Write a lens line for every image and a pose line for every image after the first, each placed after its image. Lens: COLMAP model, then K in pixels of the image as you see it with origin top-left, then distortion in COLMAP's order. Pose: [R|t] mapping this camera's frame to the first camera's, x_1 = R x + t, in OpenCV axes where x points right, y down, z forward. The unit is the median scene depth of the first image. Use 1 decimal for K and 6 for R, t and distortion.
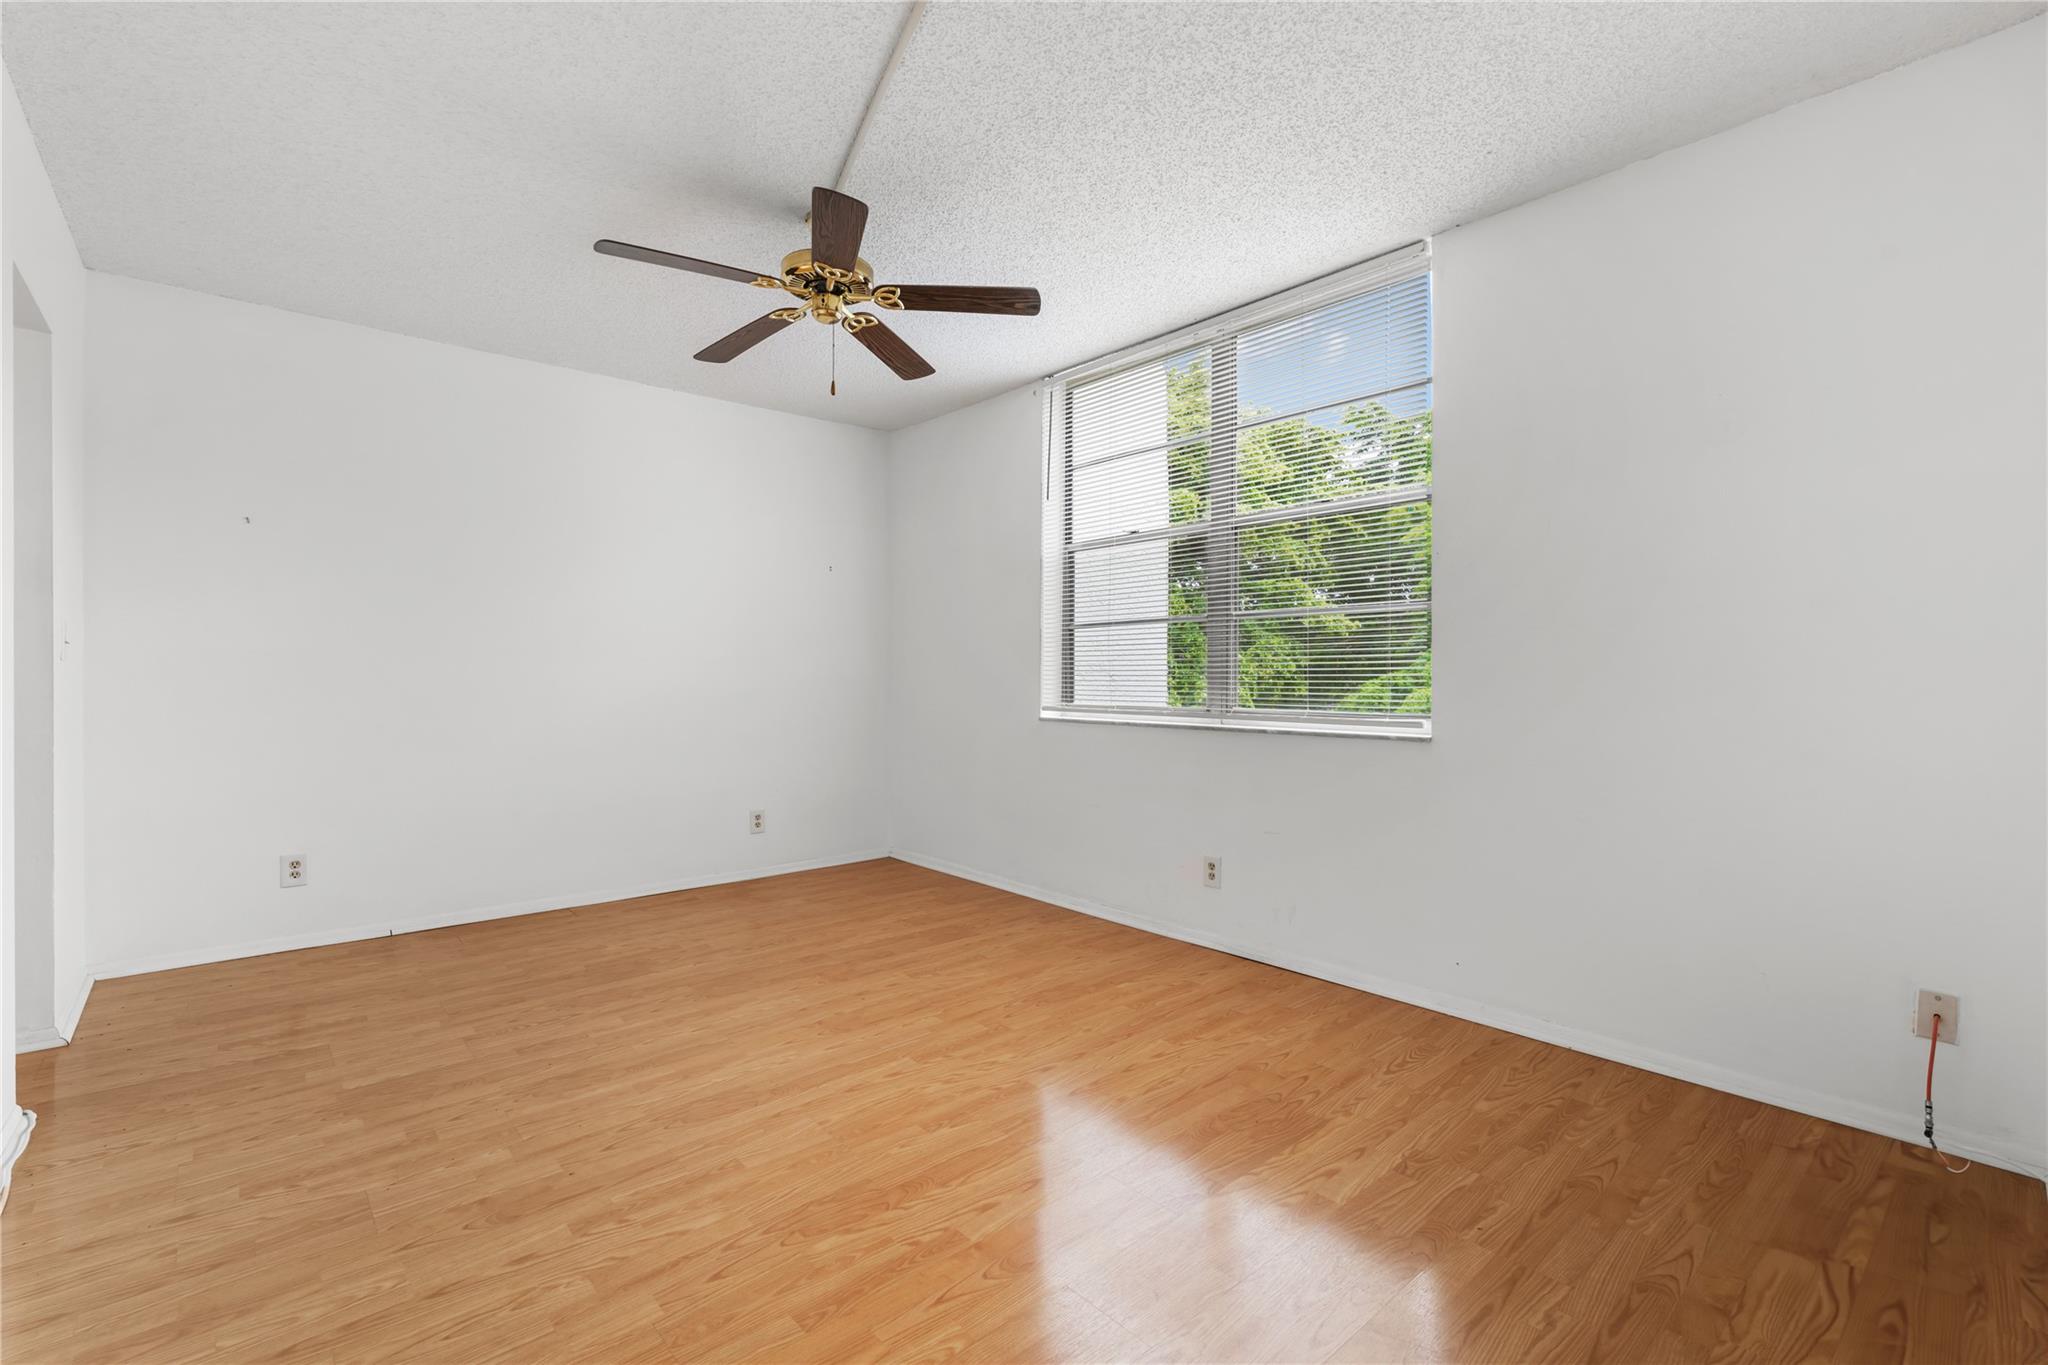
lens RADIAL K [[917.2, 0, 1023.9], [0, 917.2, 678.0], [0, 0, 1]] dist [0.001547, 0.000237]
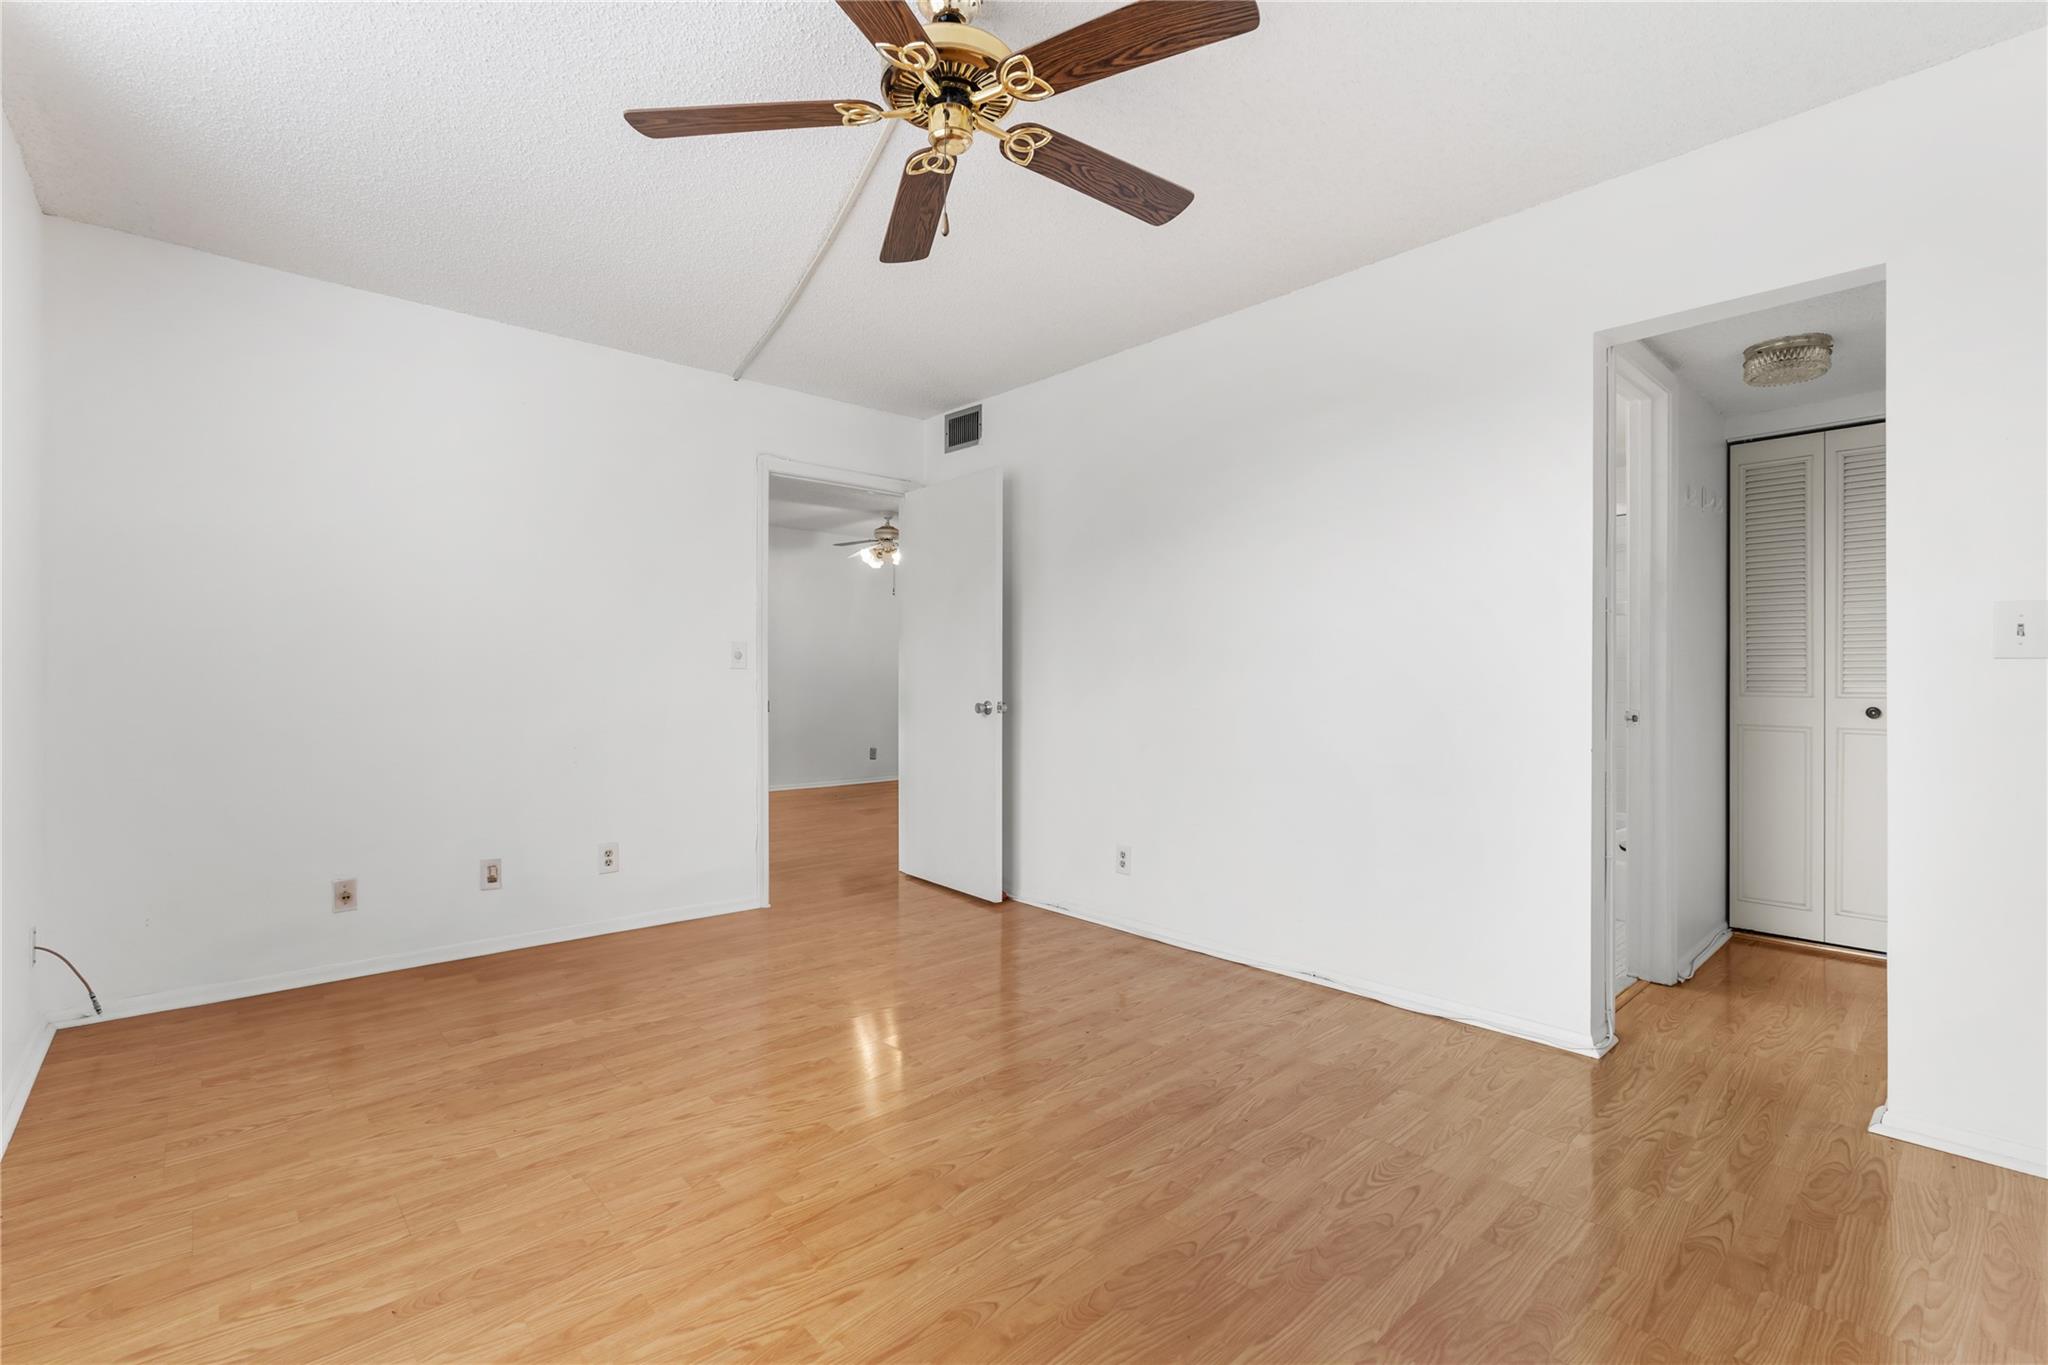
lens RADIAL K [[917.2, 0, 1023.9], [0, 917.2, 678.0], [0, 0, 1]] dist [0.001547, 0.000237]
pose [[-0.999836, 0.000277, -0.018118, -0.296118], [0.000223, 0.999996, 0.002992, -0.006589], [0.018118, 0.002987, -0.999831, 1.928371]]
